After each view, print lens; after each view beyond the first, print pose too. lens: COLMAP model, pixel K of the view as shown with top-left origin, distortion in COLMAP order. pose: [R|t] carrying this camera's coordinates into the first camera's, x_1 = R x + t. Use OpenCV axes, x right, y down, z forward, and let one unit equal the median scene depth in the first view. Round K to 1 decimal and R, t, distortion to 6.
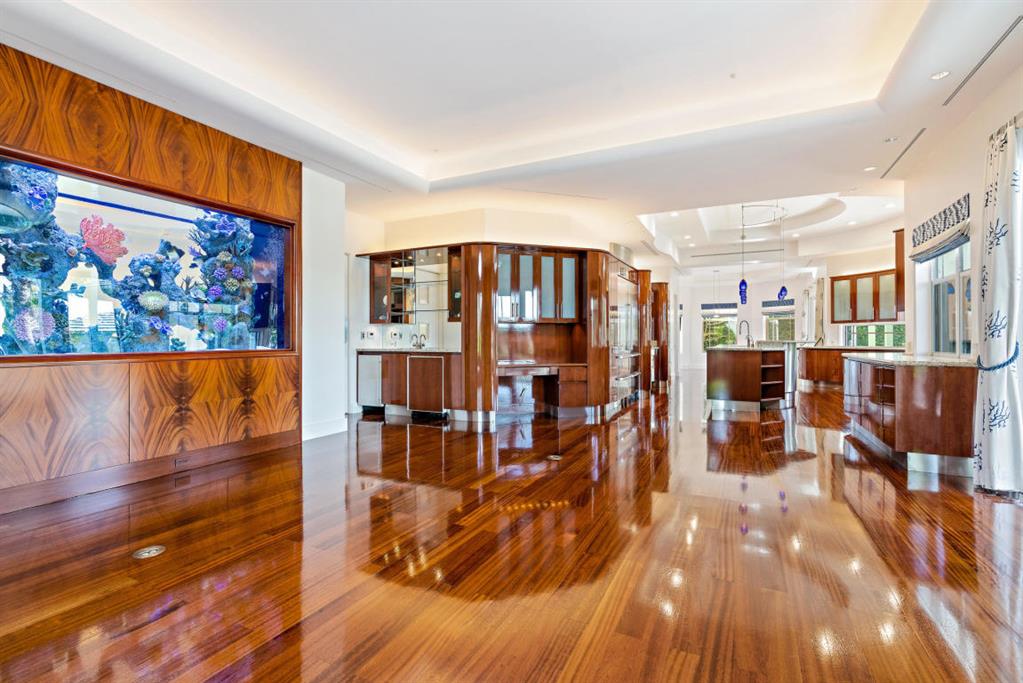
lens RADIAL K [[473.9, 0, 511.5], [0, 473.9, 341.5], [0, 0, 1]] dist [0.011730, 0.000110]
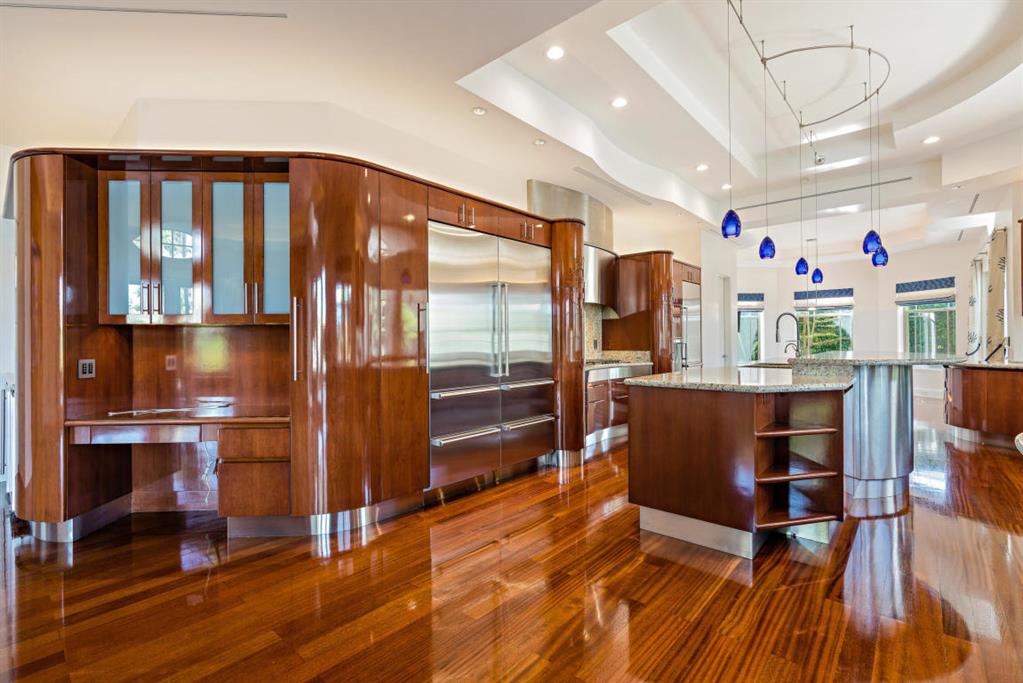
lens RADIAL K [[451.8, 0, 511.5], [0, 451.8, 341.5], [0, 0, 1]] dist [-0.000784, -0.000181]
pose [[0.961541, -0.005628, -0.274604, 0.283658], [0.005252, 0.999984, -0.002105, -0.012676], [0.274611, 0.000582, 0.961555, 0.397997]]
